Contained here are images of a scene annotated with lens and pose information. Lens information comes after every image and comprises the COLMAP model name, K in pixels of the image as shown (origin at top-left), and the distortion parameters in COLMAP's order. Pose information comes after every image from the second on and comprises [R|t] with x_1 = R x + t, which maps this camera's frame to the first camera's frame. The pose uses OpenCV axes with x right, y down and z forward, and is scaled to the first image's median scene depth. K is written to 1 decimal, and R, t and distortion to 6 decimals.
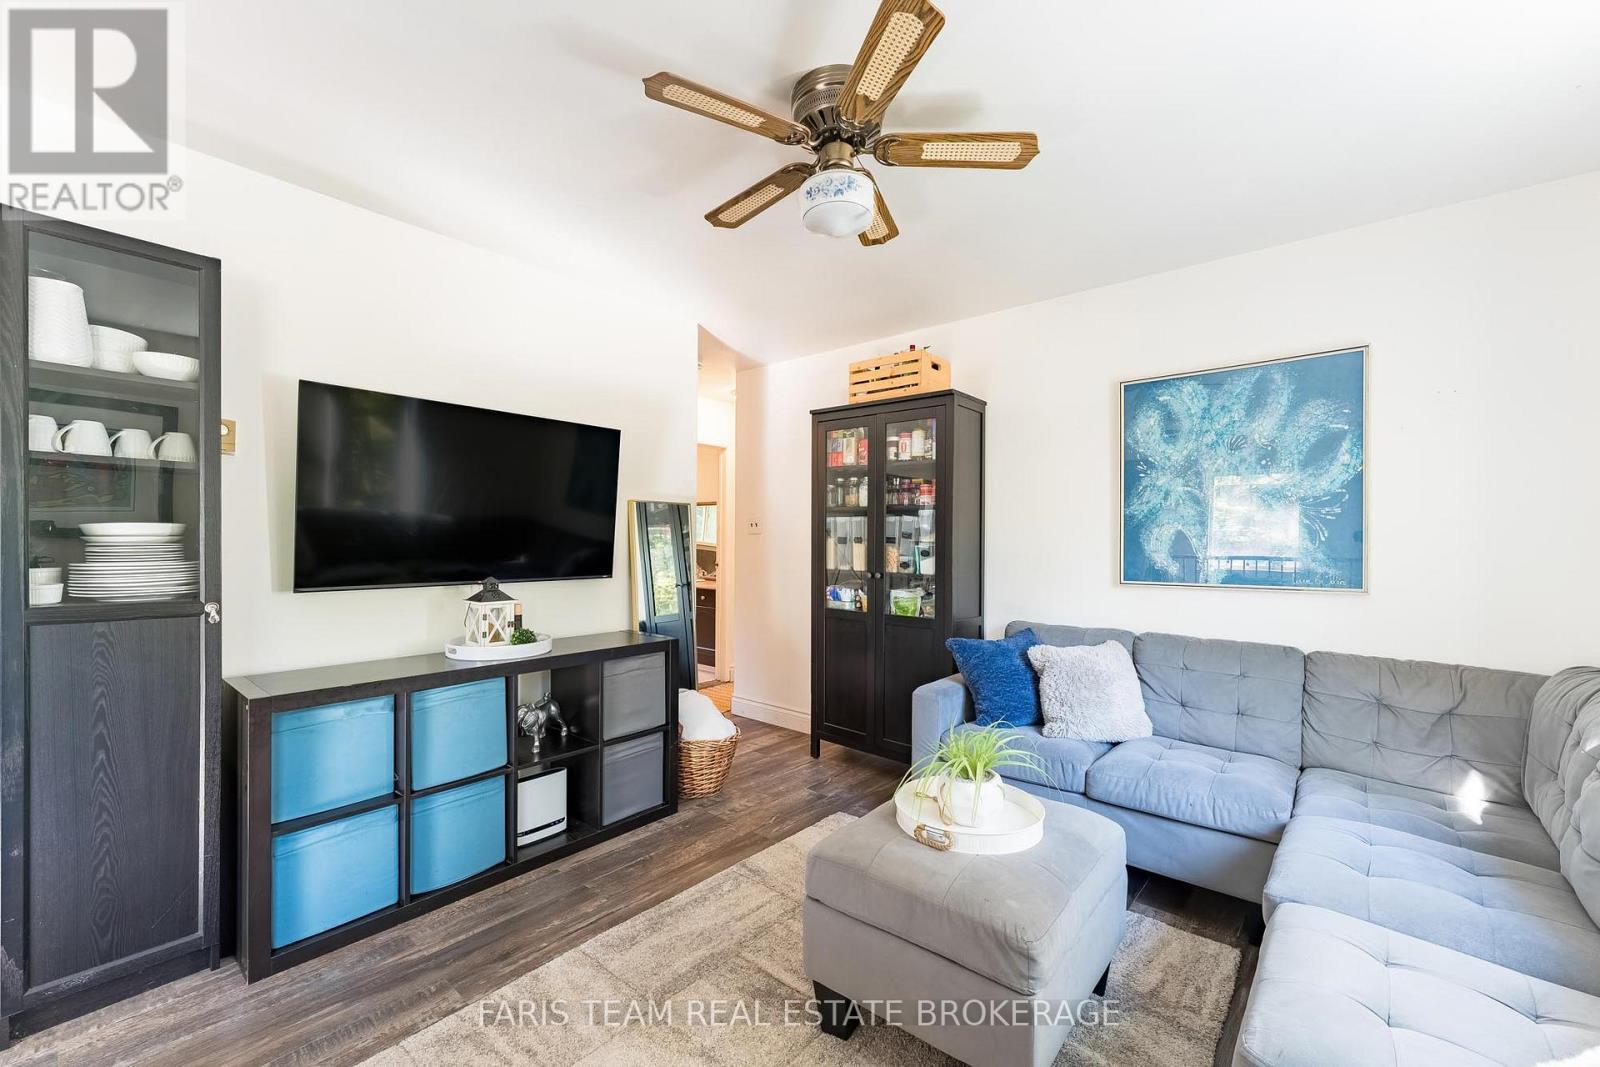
lens RADIAL K [[636.2, 0, 836.5], [0, 636.2, 544.0], [0, 0, 1]] dist [0.001082, -0.000045]
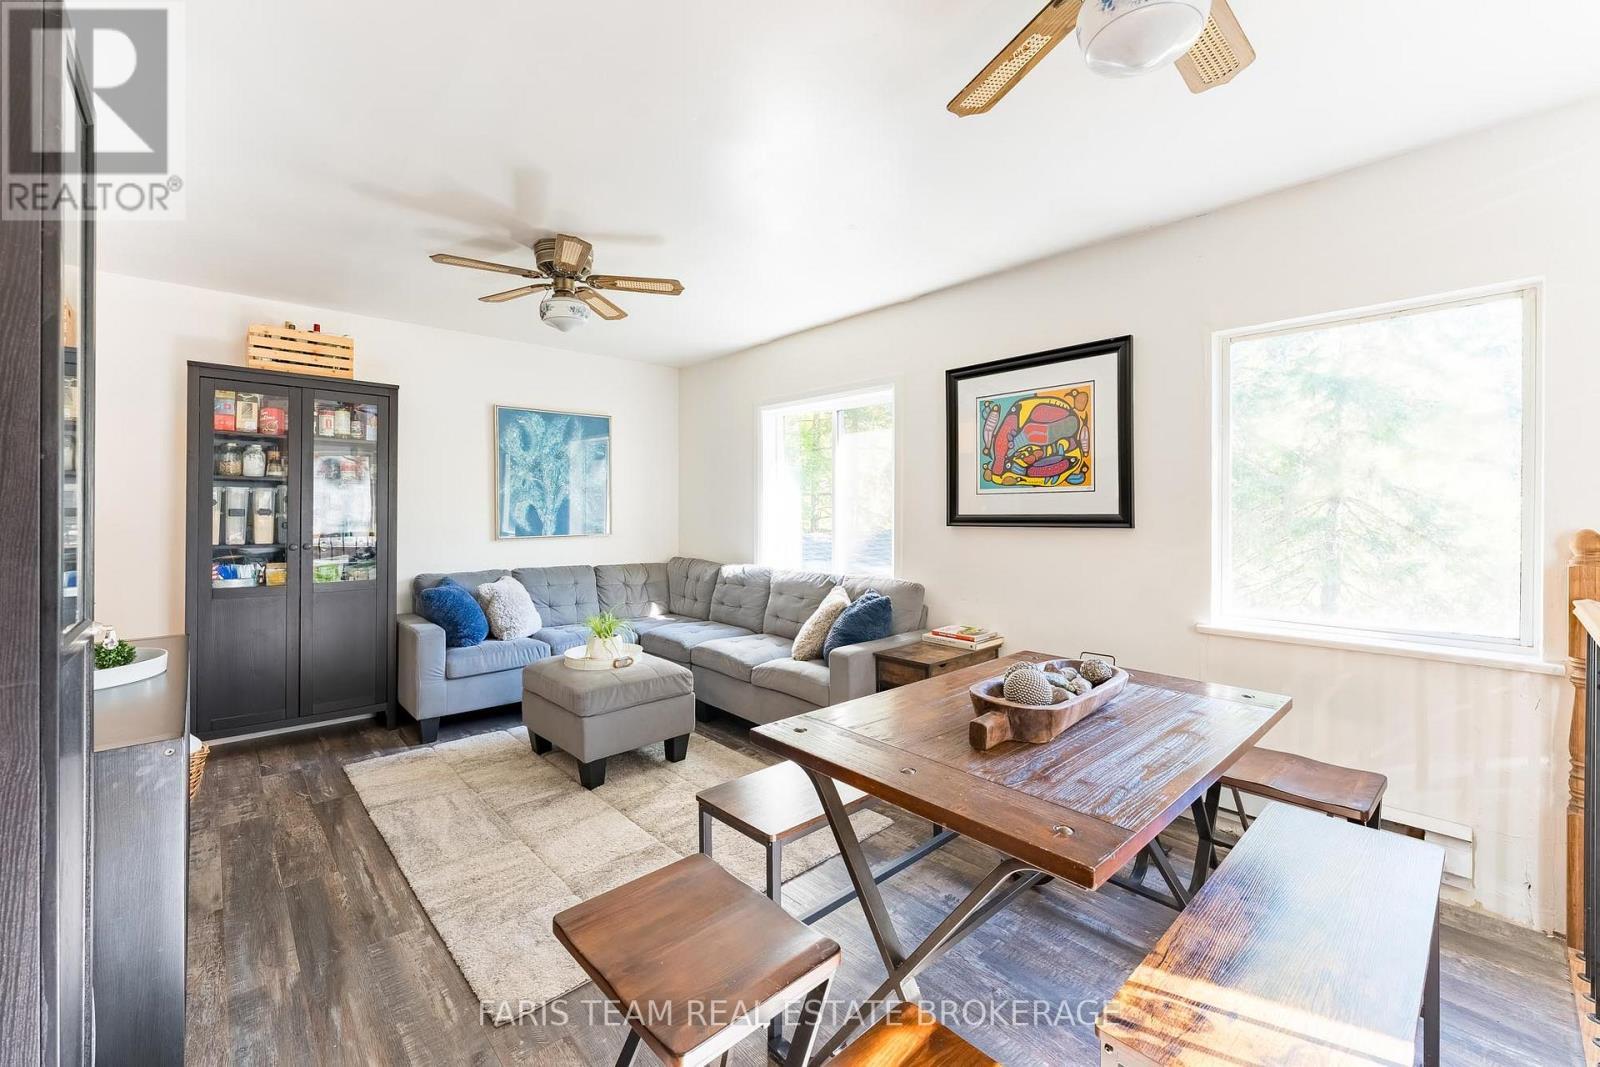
lens RADIAL K [[654.0, 0, 751.5], [0, 654.0, 523.9], [0, 0, 1]] dist [0.000900, 0.000240]
pose [[0.185988, -0.030751, 0.982071, -1.001498], [0.003402, 0.999524, 0.030653, -0.020384], [-0.982546, -0.002360, 0.186004, 0.126308]]
